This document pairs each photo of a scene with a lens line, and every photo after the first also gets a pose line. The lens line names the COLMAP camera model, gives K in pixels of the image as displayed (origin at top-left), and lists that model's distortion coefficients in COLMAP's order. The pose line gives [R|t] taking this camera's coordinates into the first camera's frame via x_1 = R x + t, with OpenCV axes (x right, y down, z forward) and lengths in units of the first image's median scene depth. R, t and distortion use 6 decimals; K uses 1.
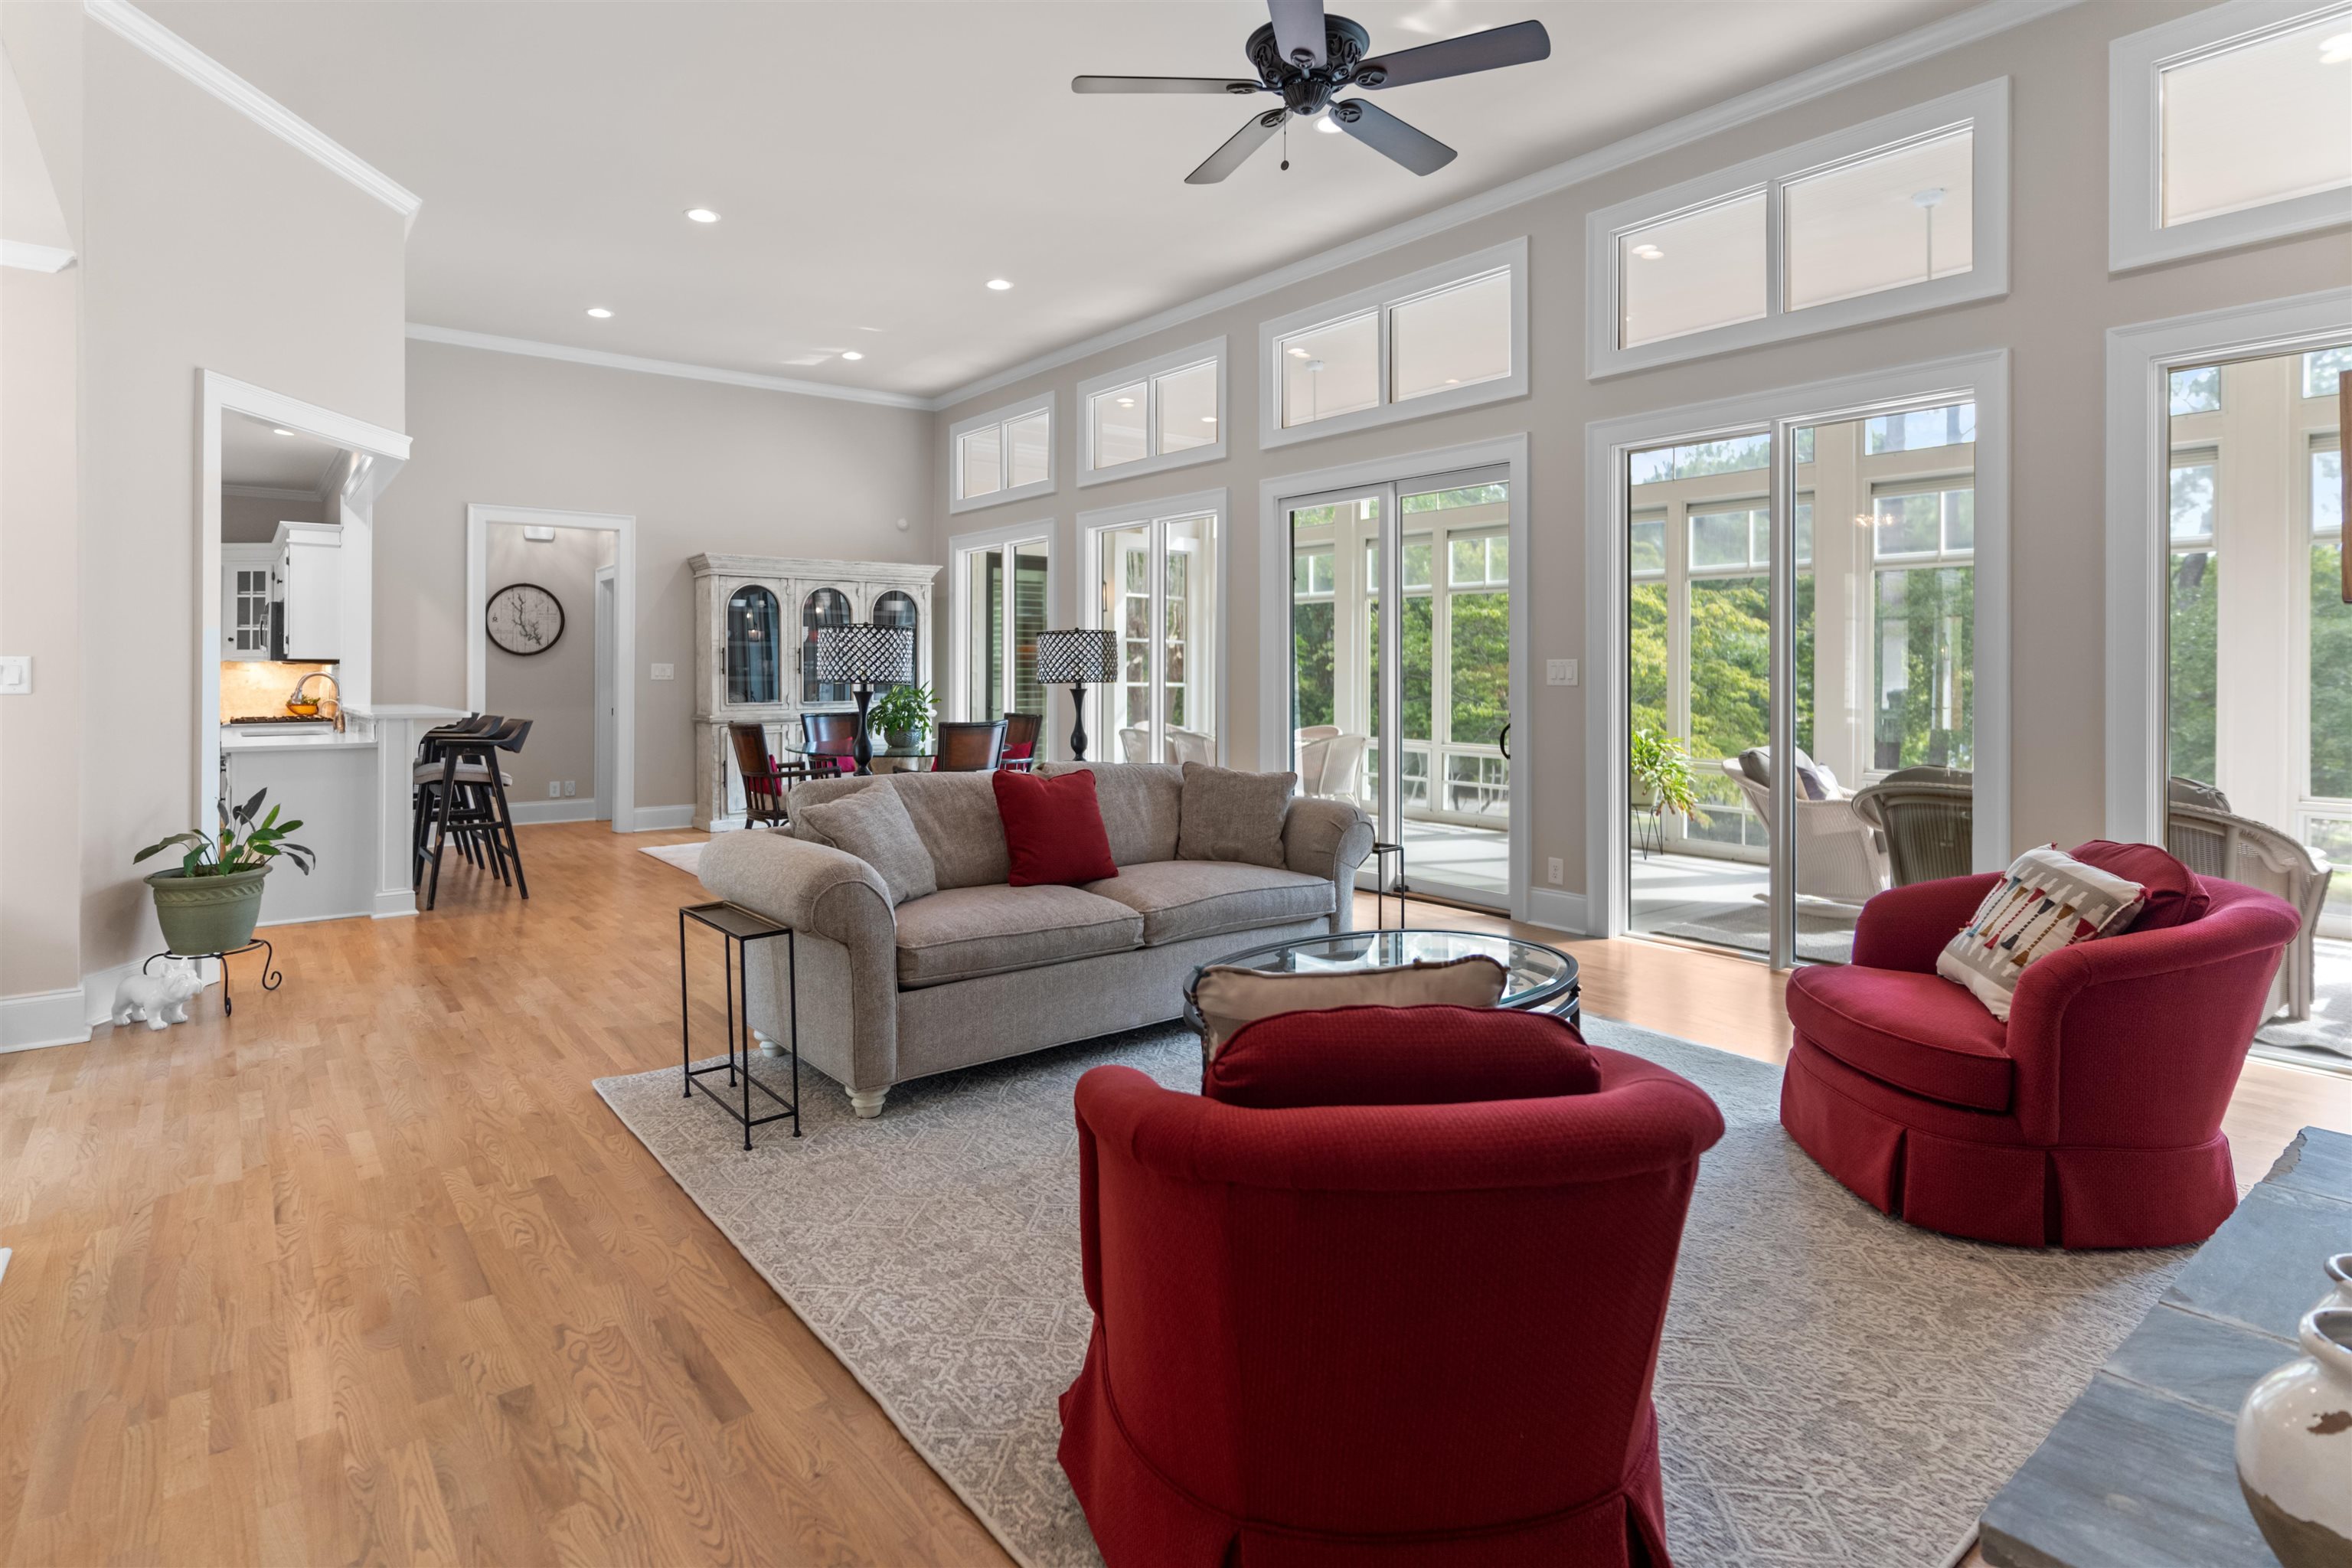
lens RADIAL K [[1174.1, 0, 1171.3], [0, 1174.1, 672.3], [0, 0, 1]] dist [-0.001342, 0.000148]
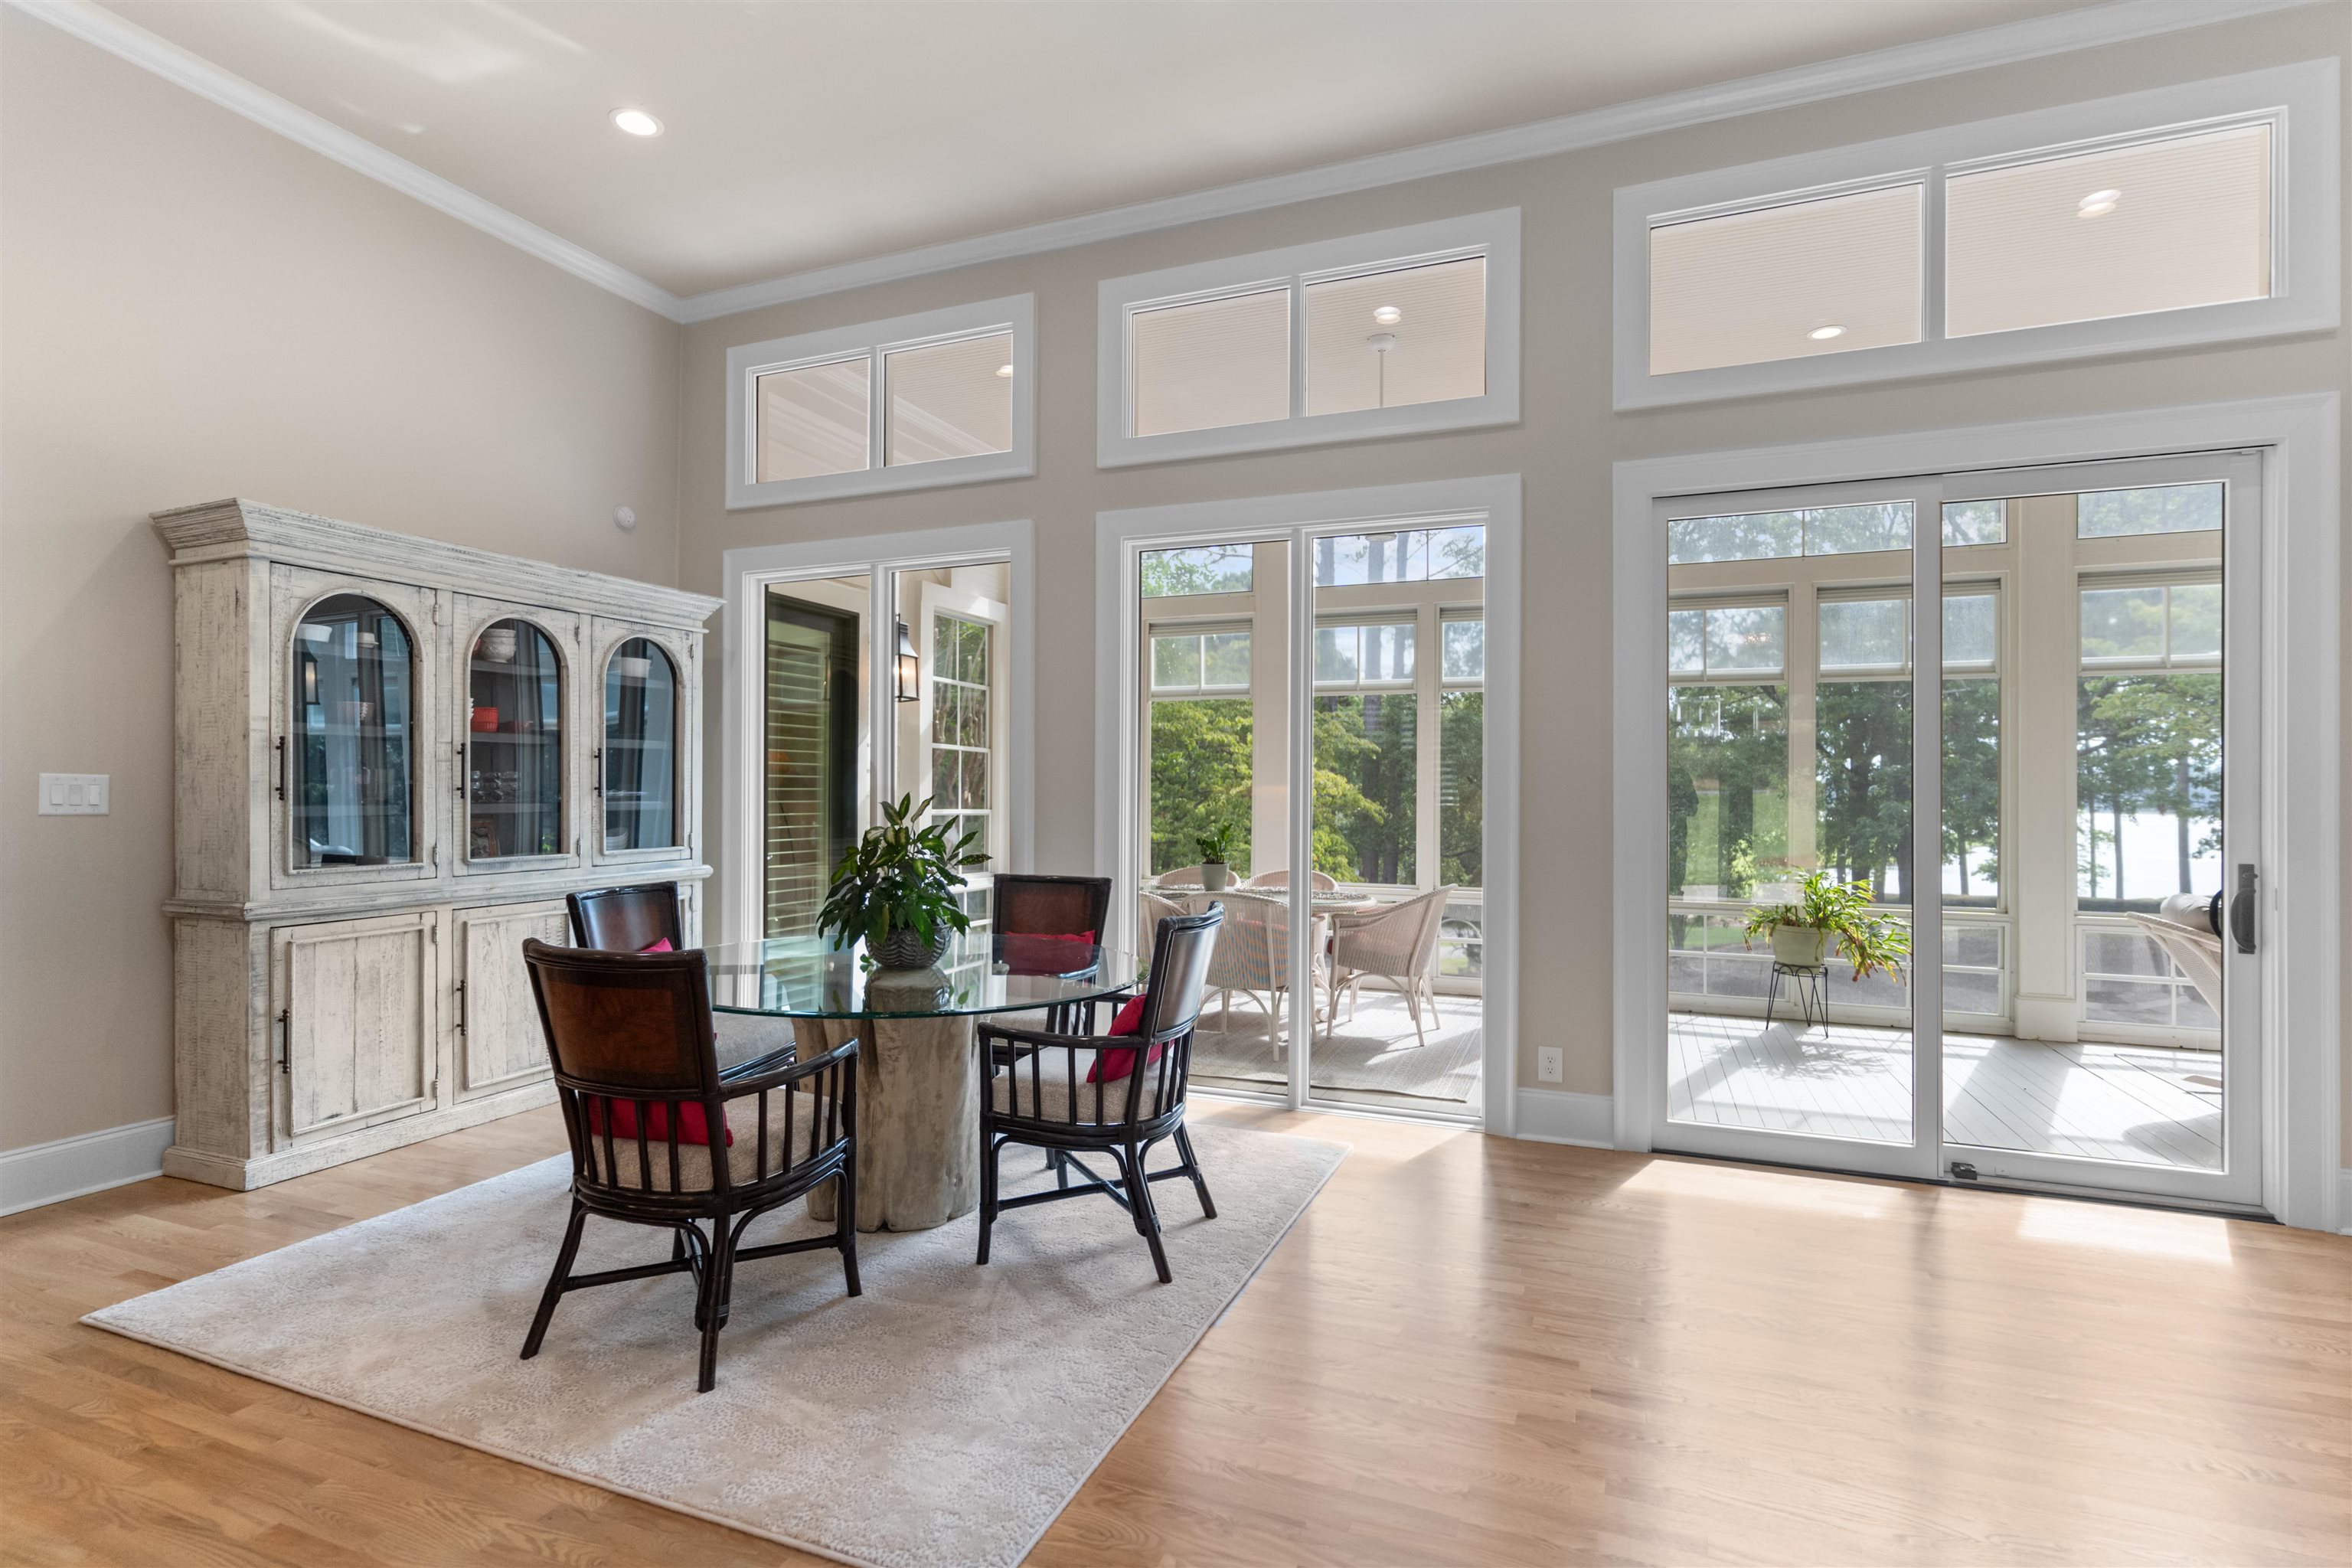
lens RADIAL K [[1153.0, 0, 1182.2], [0, 1153.0, 780.1], [0, 0, 1]] dist [-0.000956, 0.004068]
pose [[0.870302, 0.006156, 0.492479, -0.292965], [0.000334, 0.999914, -0.013090, 0.000126], [-0.492518, 0.011557, 0.870226, 0.466362]]
